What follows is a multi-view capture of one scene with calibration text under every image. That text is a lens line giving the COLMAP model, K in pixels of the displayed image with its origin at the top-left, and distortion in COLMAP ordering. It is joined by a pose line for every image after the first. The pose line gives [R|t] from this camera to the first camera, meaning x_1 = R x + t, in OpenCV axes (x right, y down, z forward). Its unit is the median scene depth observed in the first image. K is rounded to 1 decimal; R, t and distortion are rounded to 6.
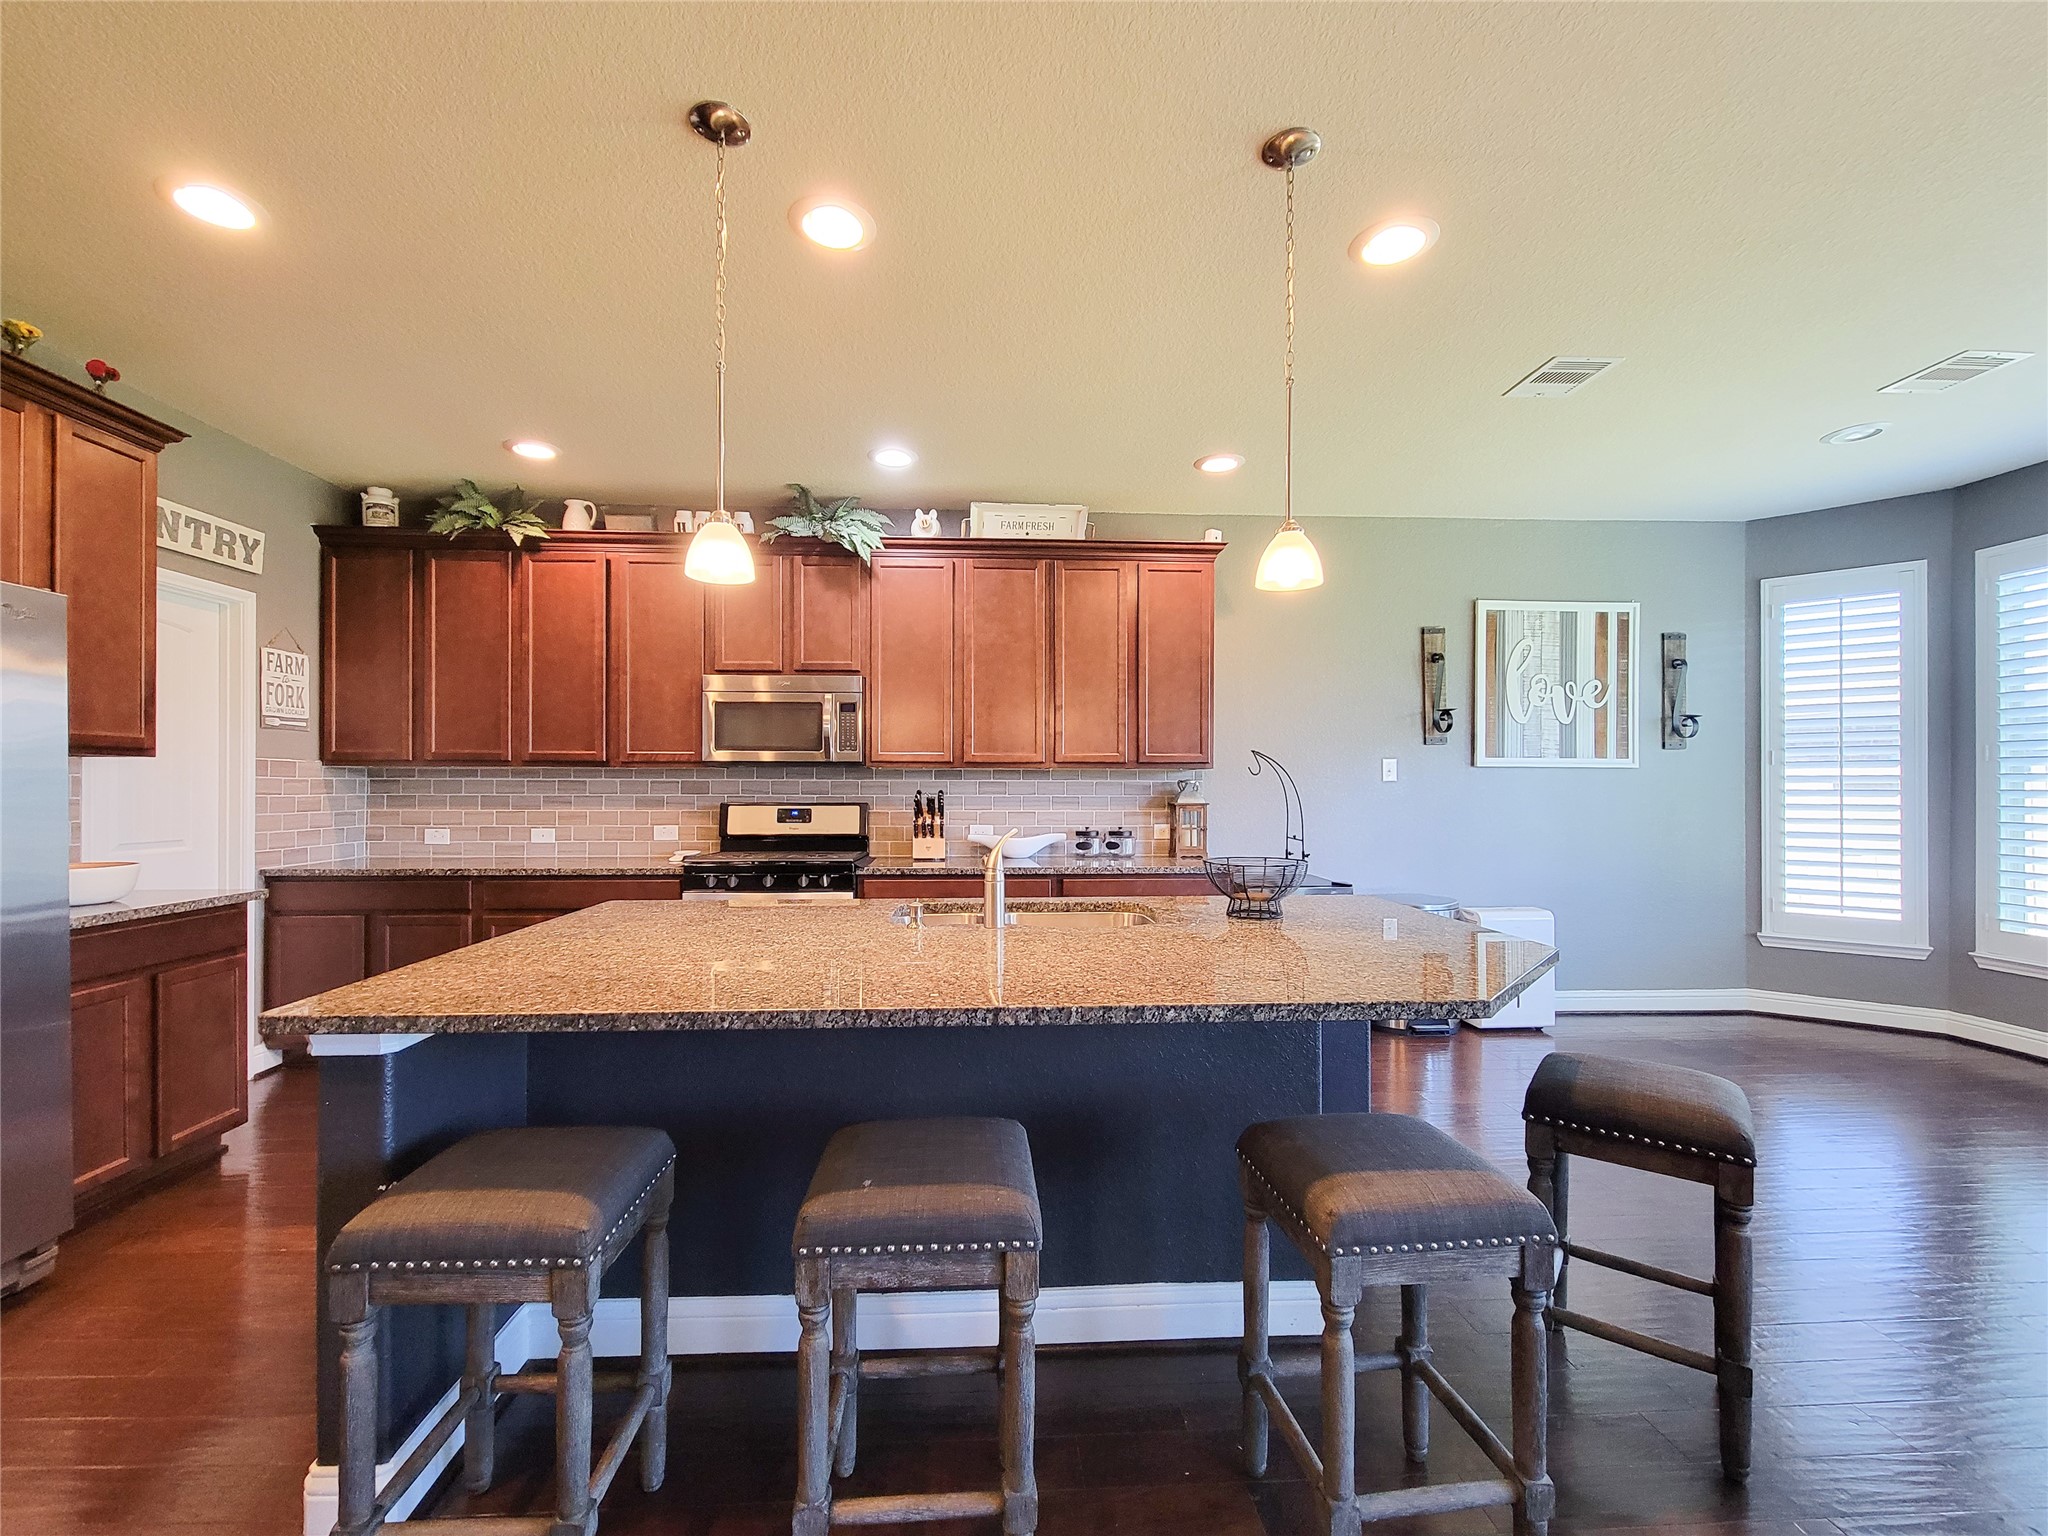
lens RADIAL K [[847.2, 0, 1019.9], [0, 847.2, 780.9], [0, 0, 1]] dist [0.005456, -0.004219]
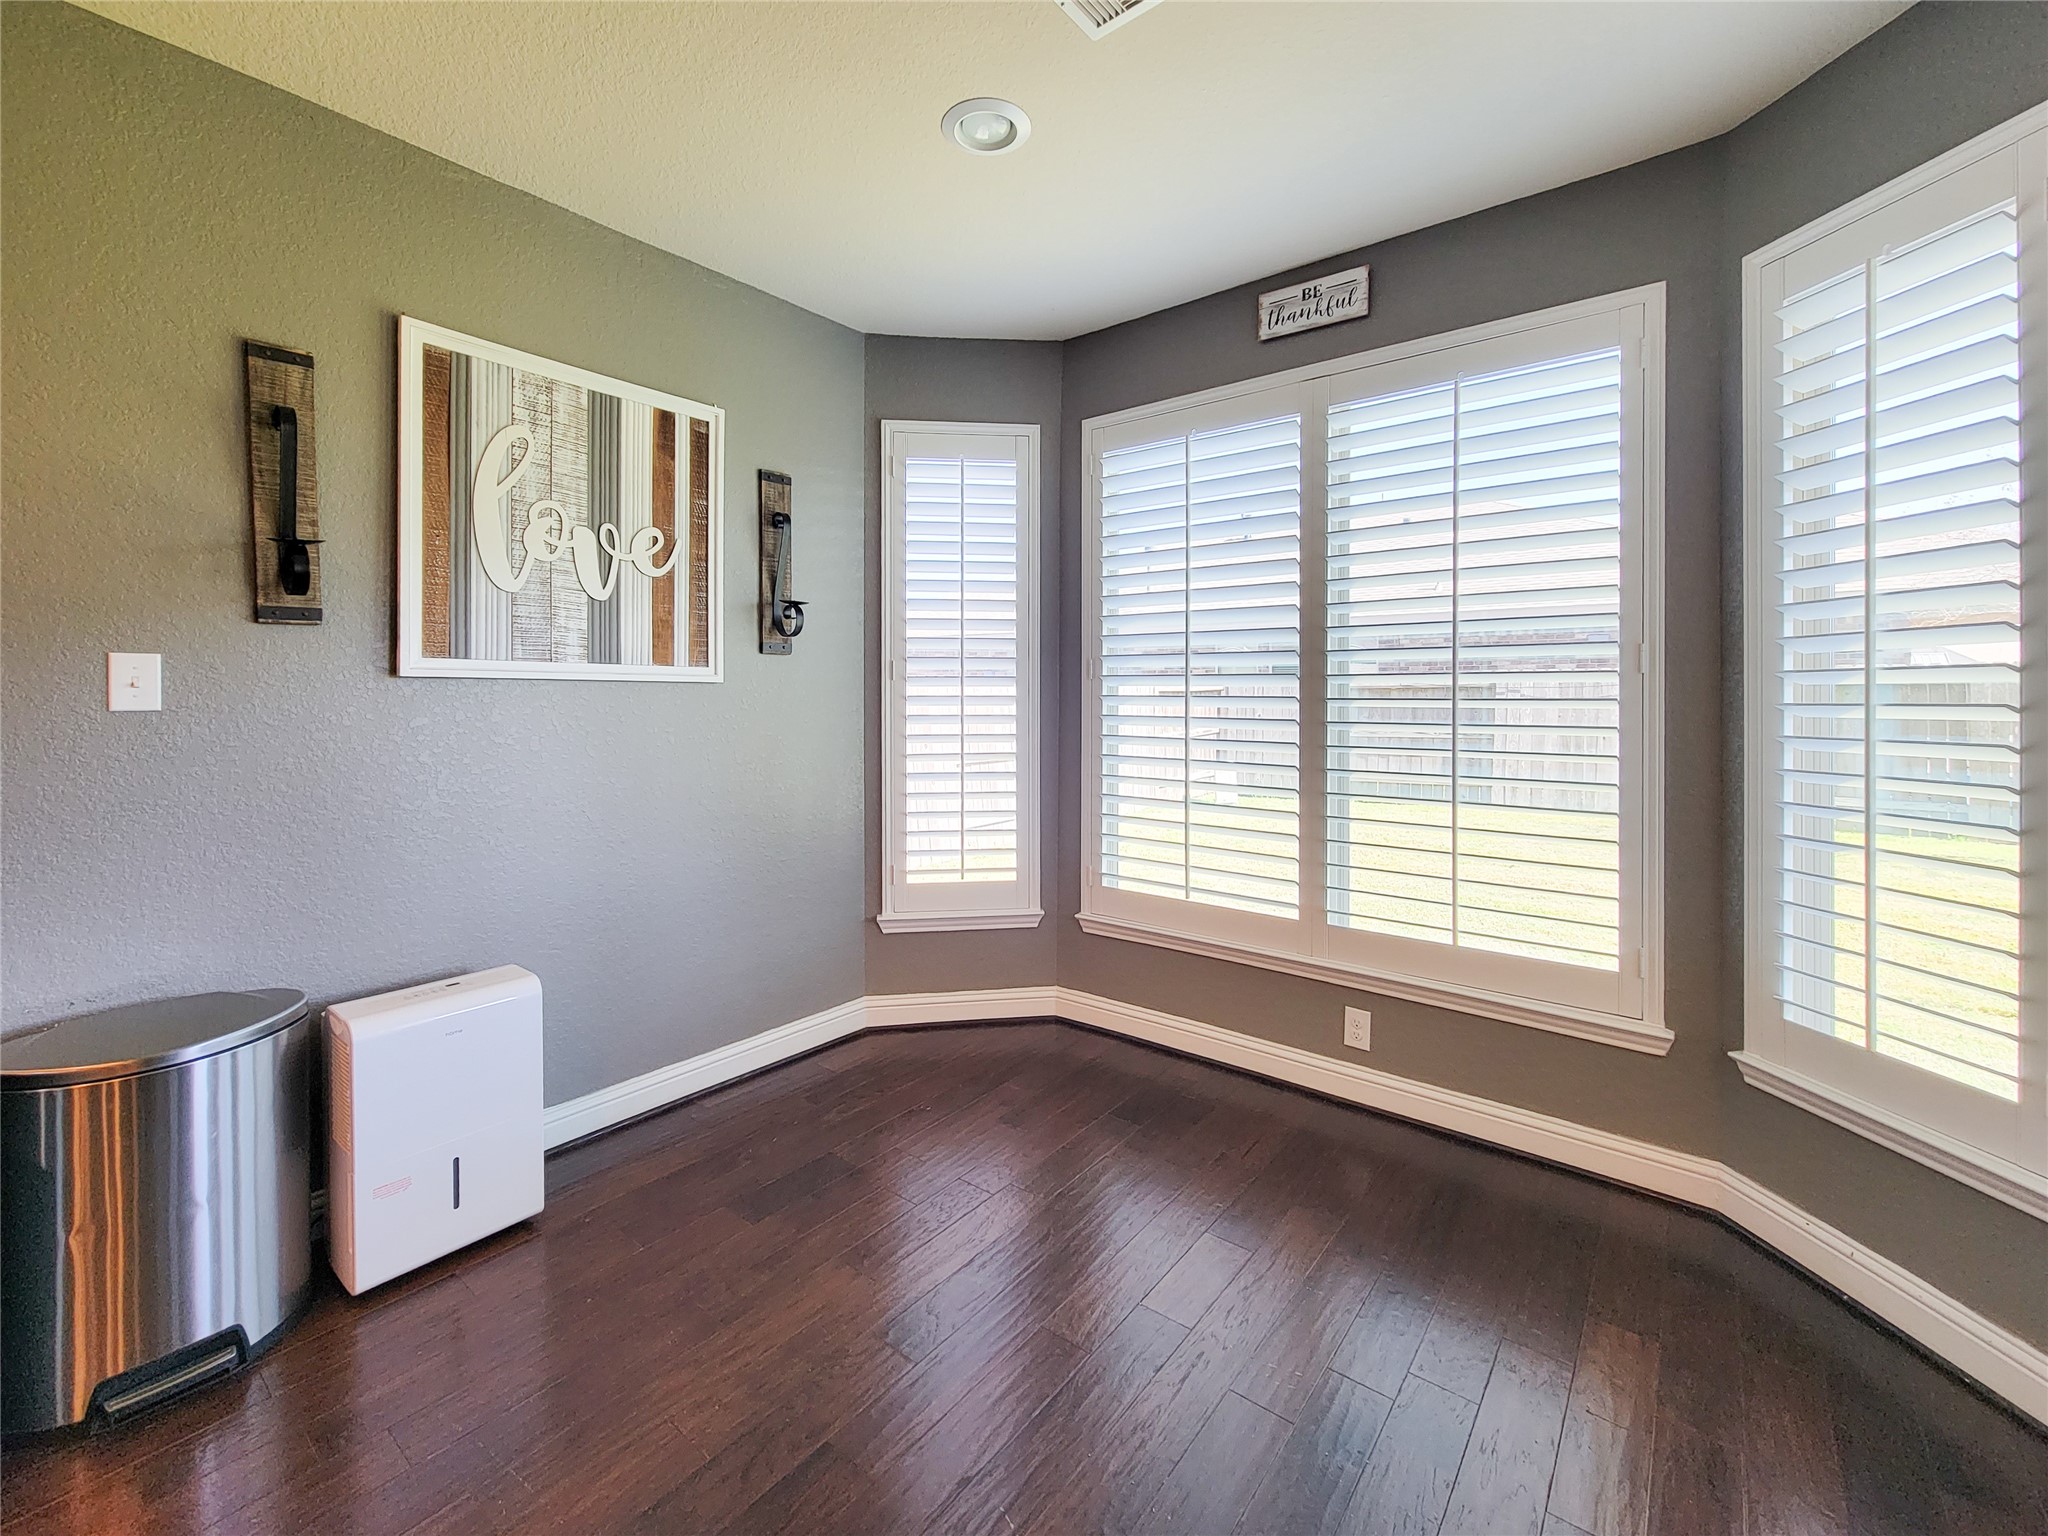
lens RADIAL K [[847.2, 0, 980.1], [0, 847.2, 694.5], [0, 0, 1]] dist [0.005456, -0.004219]
pose [[0.693879, -0.002019, 0.720089, 0.441394], [-0.001265, 0.999991, 0.004022, -0.009774], [-0.720091, -0.003702, 0.693870, 0.470086]]
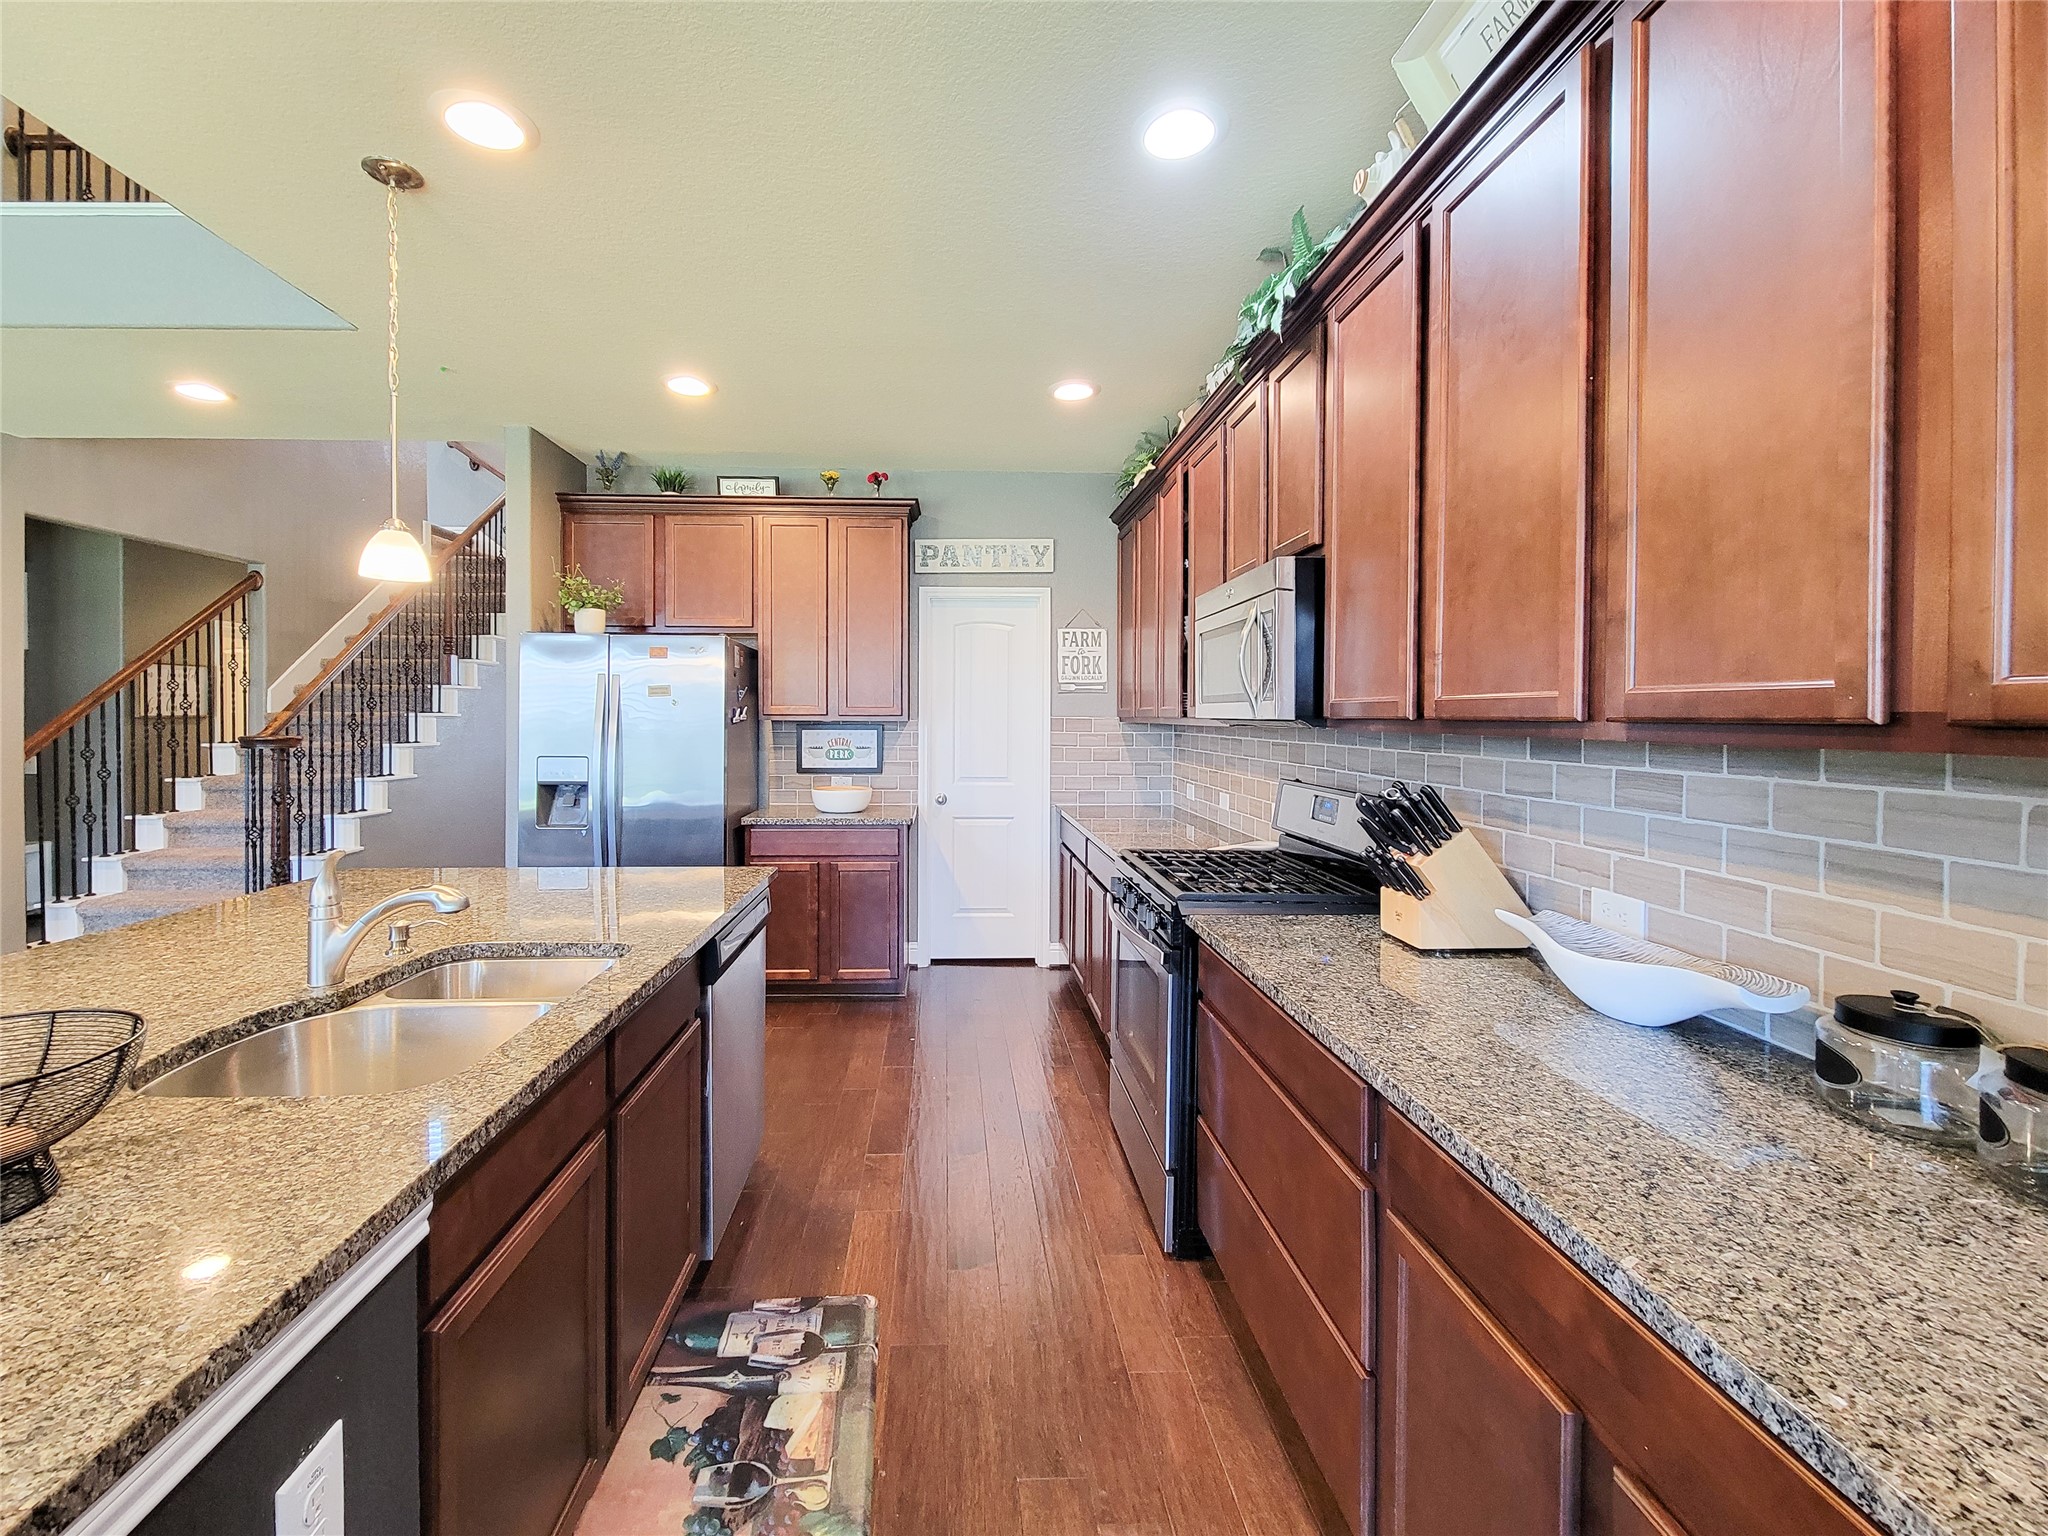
lens RADIAL K [[847.2, 0, 947.0], [0, 847.2, 724.9], [0, 0, 1]] dist [0.005456, -0.004219]
pose [[-0.033110, 0.008441, -0.999416, 0.323679], [0.002116, 0.999963, 0.008375, -0.022593], [0.999449, -0.001837, -0.033127, 0.758653]]
